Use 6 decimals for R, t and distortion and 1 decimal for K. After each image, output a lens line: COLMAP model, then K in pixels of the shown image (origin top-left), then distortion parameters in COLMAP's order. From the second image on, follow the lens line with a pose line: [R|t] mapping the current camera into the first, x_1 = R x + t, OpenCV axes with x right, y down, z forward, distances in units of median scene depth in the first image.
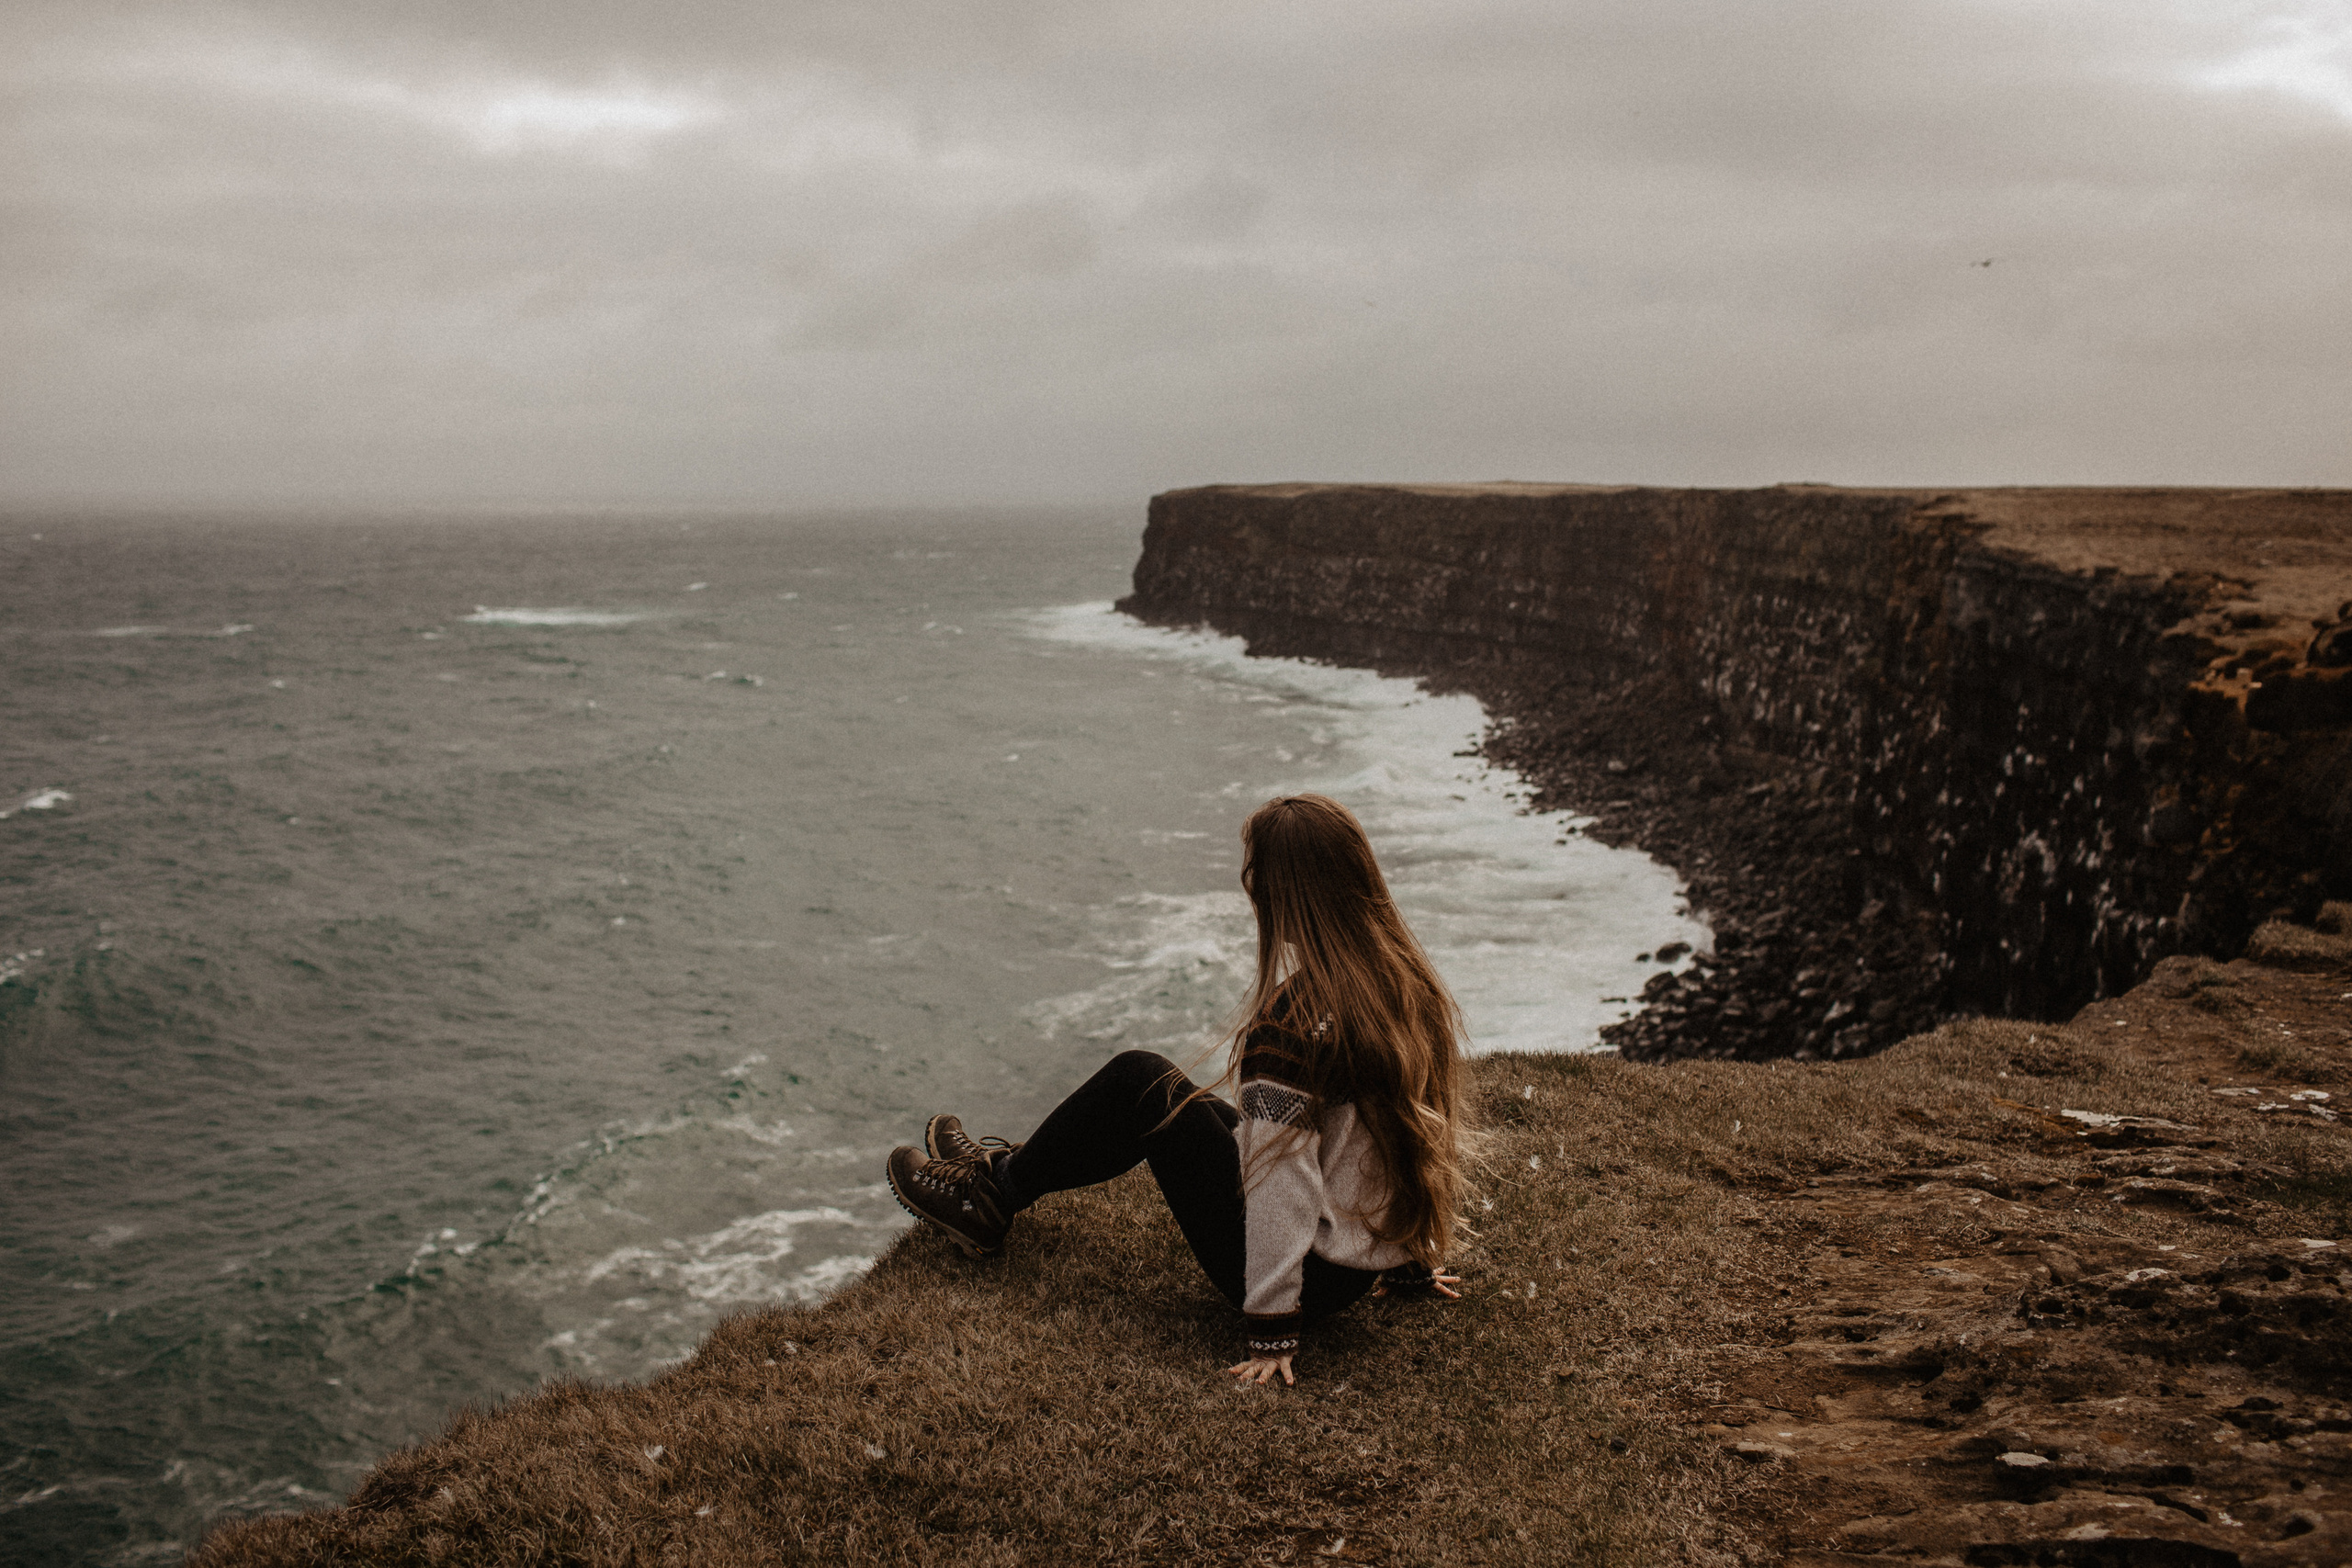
lens RADIAL K [[2374.5, 0, 1176.0], [0, 2374.5, 784.0], [0, 0, 1]] dist [-0.103591, 0.131461]
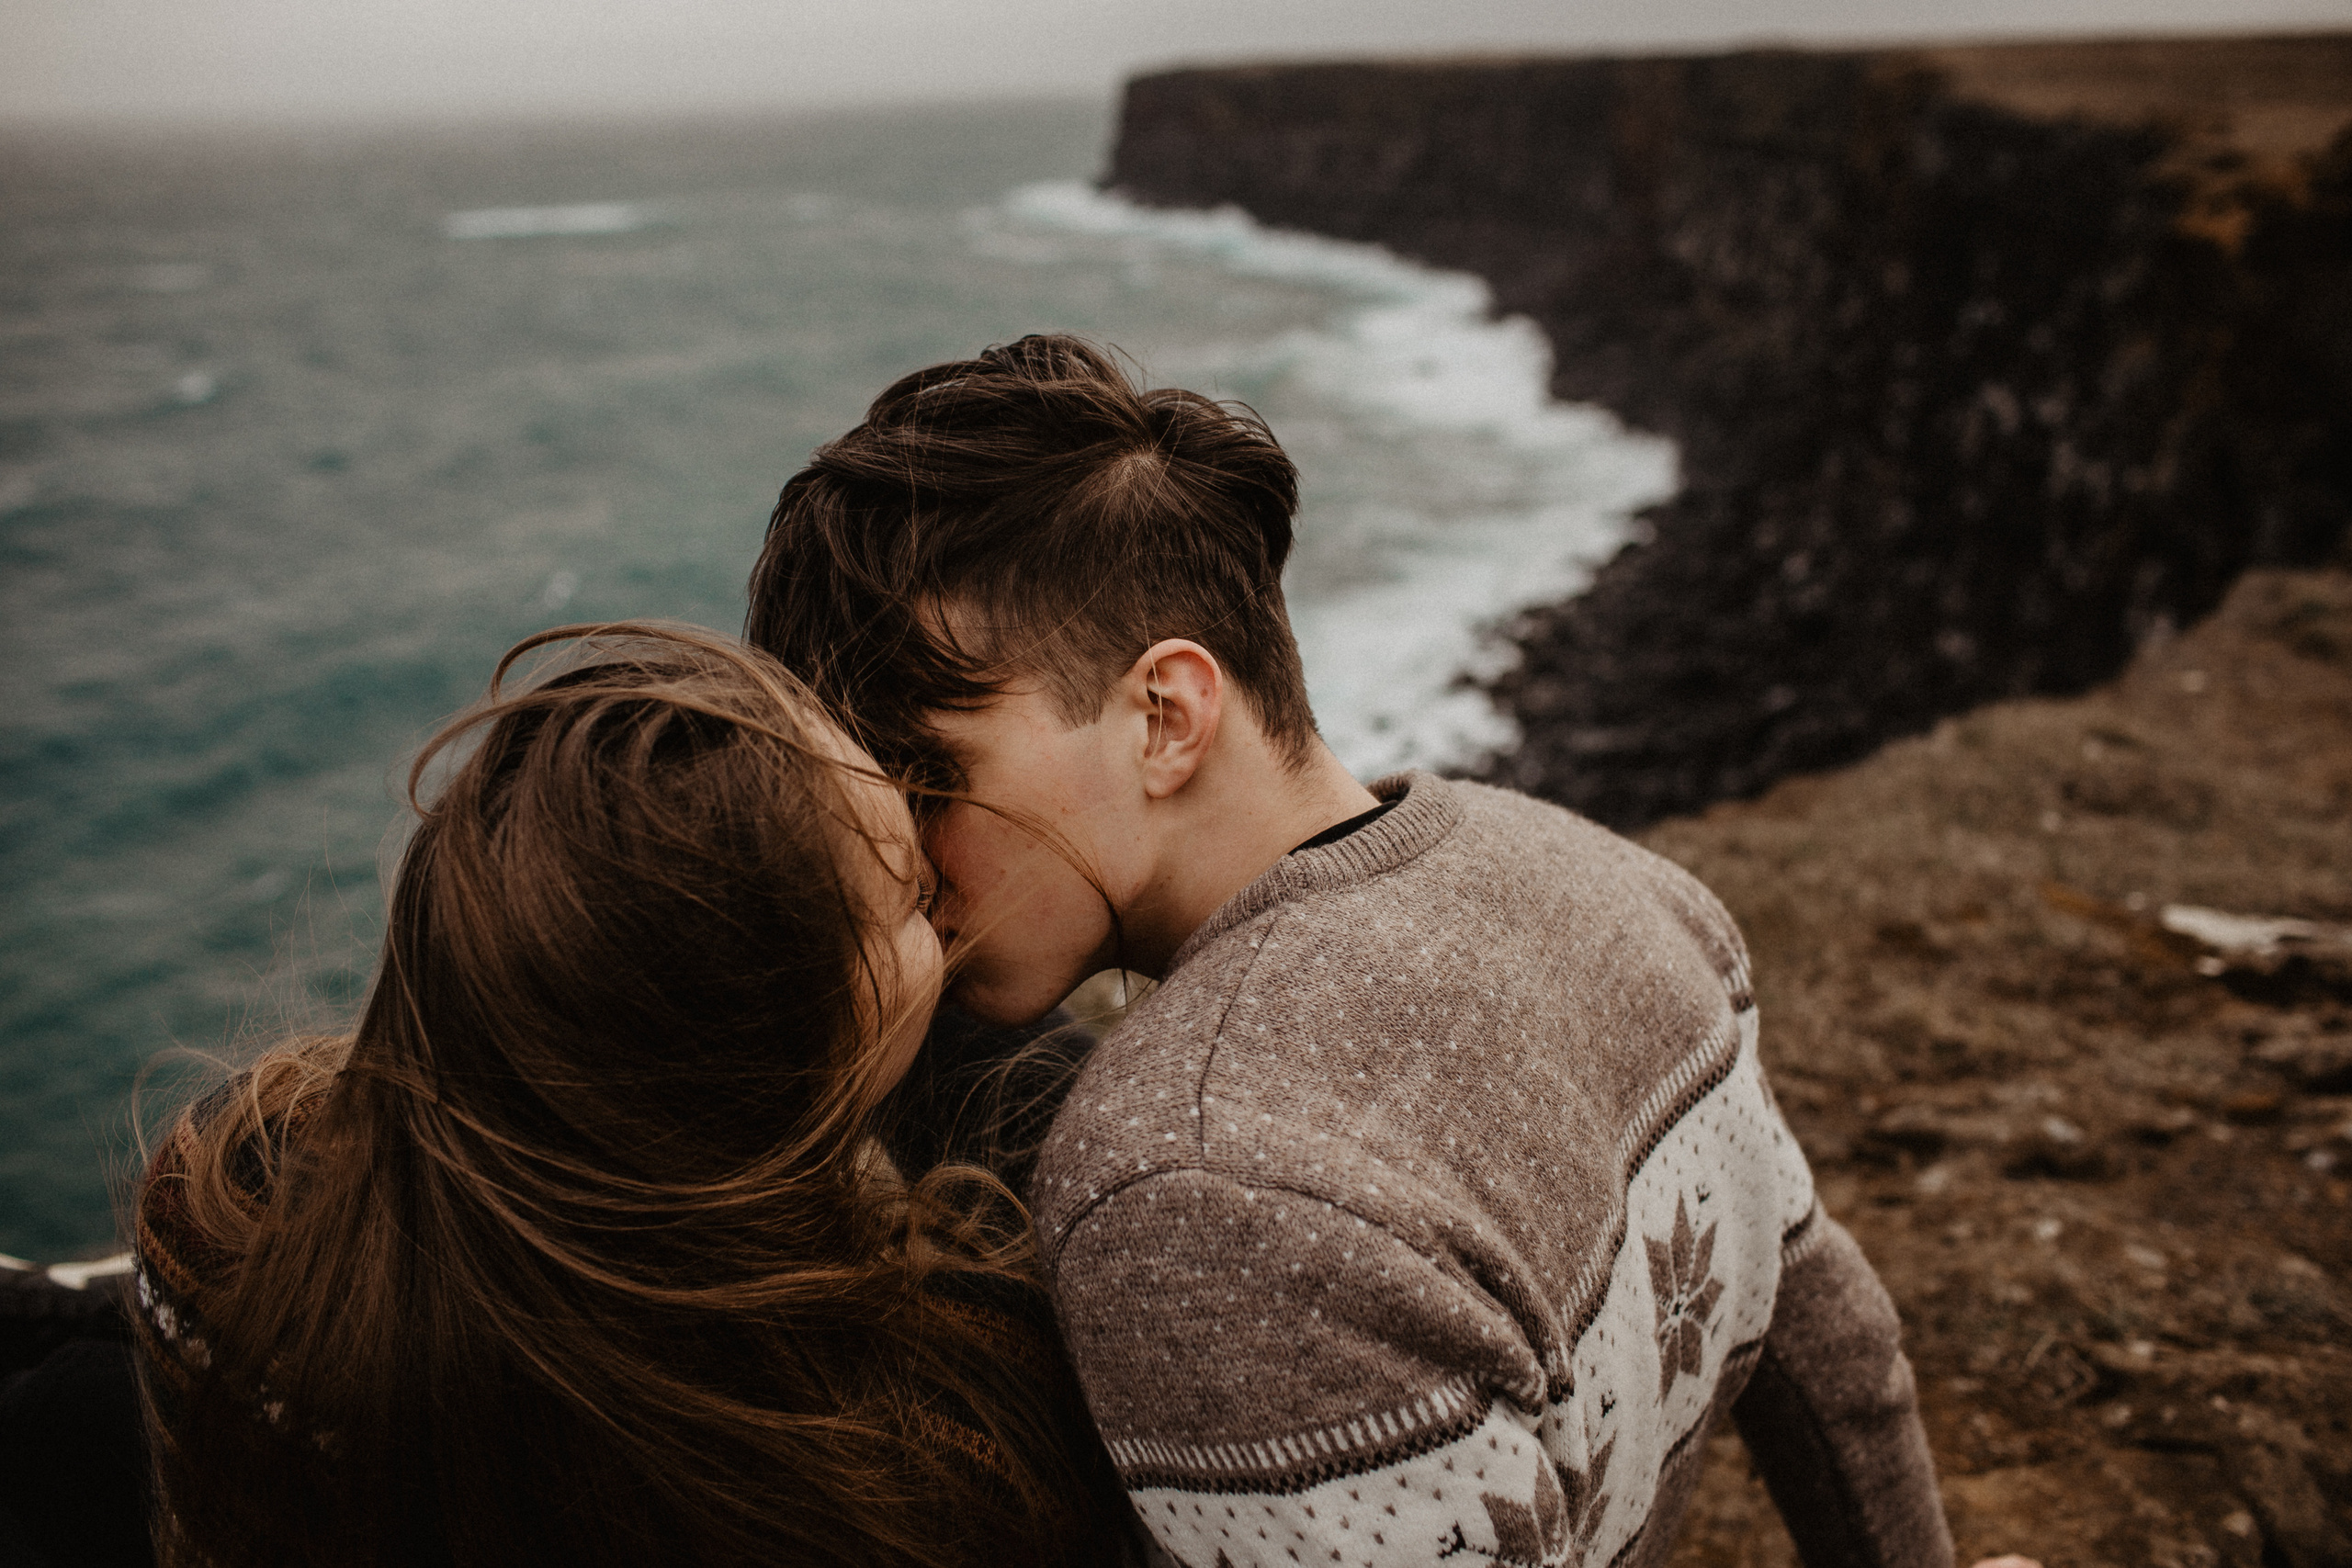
lens RADIAL K [[2274.2, 0, 1176.0], [0, 2274.2, 784.0], [0, 0, 1]] dist [-0.100560, 0.122122]
pose [[0.999428, -0.033797, 0.001496, 0.134500], [0.032950, 0.982501, 0.183322, 0.001977], [-0.007666, -0.183167, 0.983052, 0.458846]]
